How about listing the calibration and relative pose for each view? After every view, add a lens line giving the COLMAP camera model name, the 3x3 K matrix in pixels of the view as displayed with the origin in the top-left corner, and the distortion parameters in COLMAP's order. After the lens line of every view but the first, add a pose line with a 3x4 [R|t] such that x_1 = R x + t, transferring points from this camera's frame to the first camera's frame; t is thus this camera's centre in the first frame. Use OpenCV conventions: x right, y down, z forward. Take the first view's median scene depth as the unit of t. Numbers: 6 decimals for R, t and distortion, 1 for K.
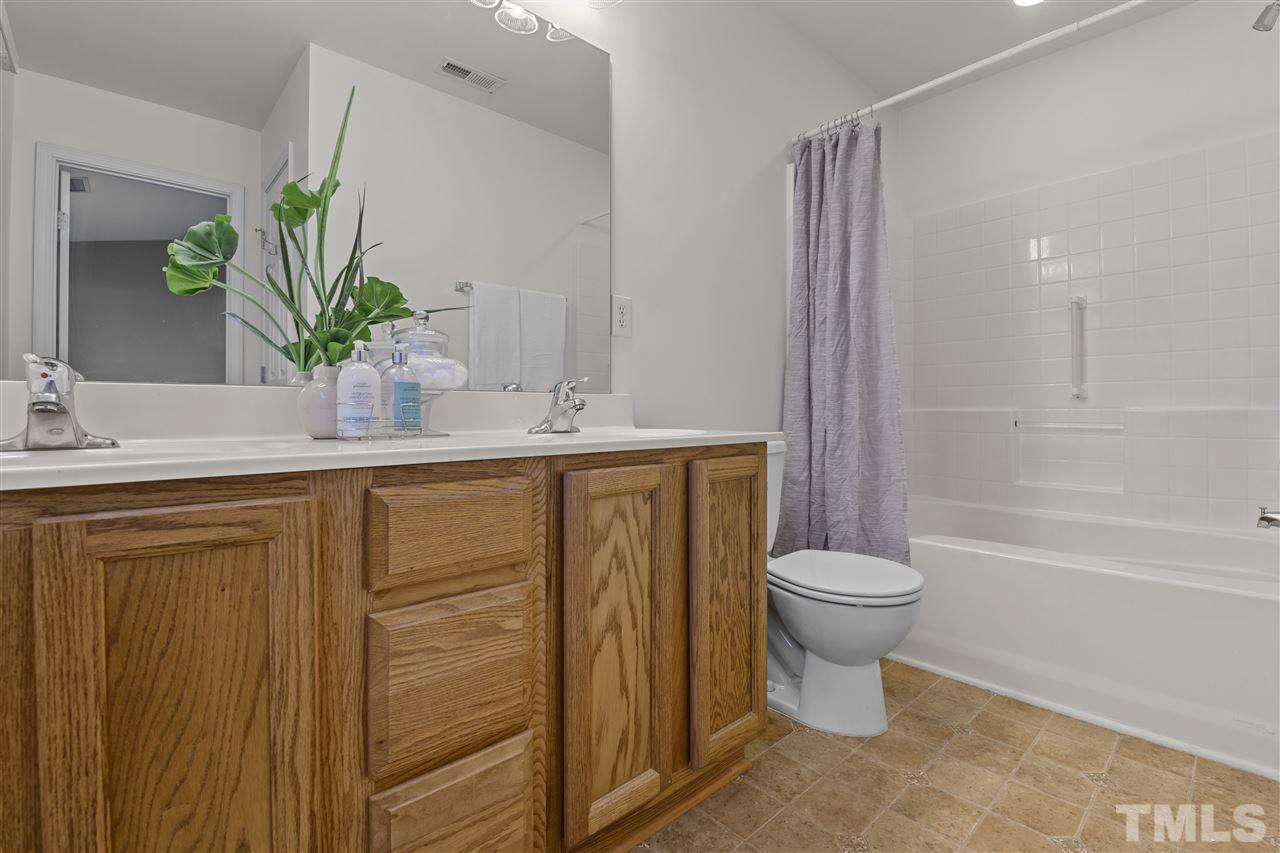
lens RADIAL K [[562.8, 0, 640.0], [0, 562.8, 426.5], [0, 0, 1]] dist [-0.003340, -0.000652]
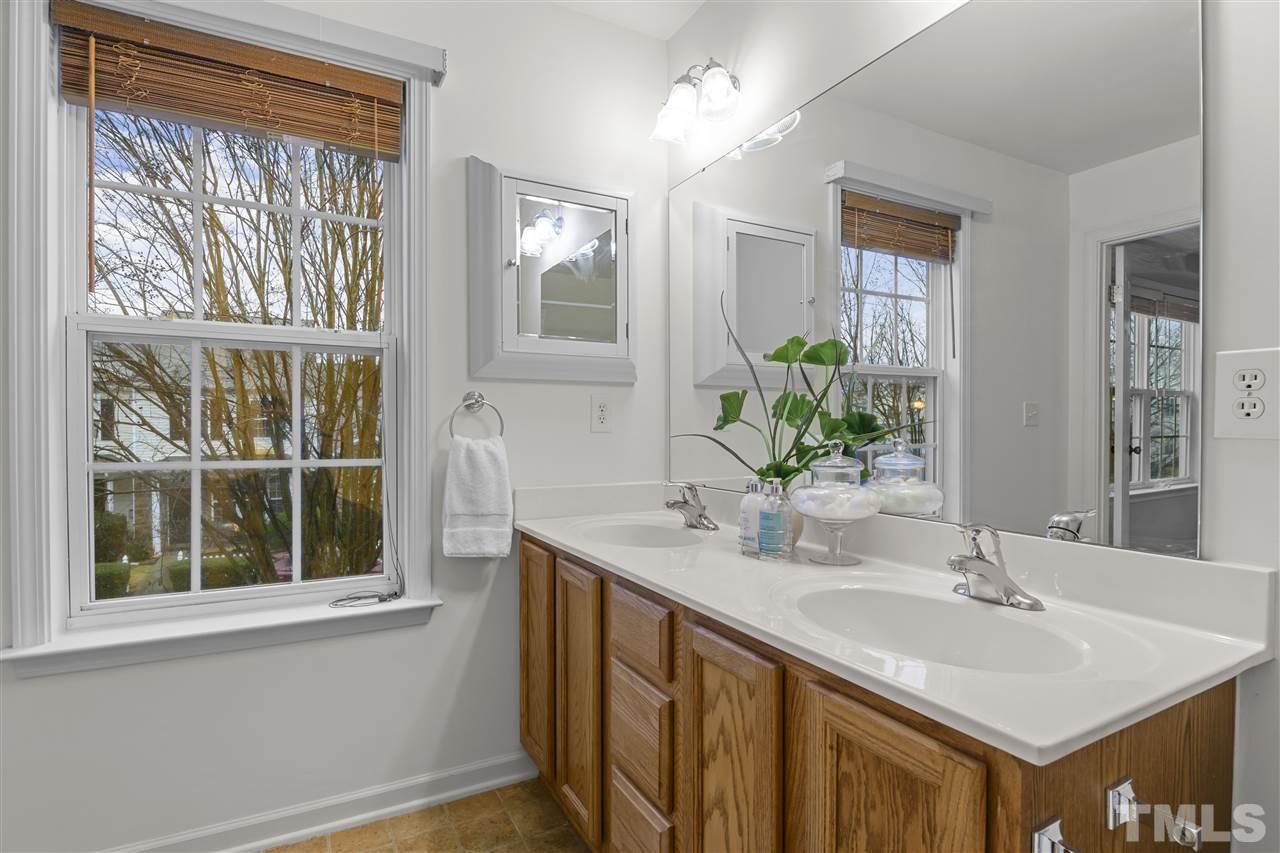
lens RADIAL K [[634.8, 0, 640.0], [0, 634.8, 426.5], [0, 0, 1]] dist [-0.001767, -0.000422]
pose [[-0.241053, -0.001099, -0.970511, 1.037434], [-0.018274, 0.999827, 0.003406, -0.287447], [0.970340, 0.018556, -0.241031, 1.141484]]
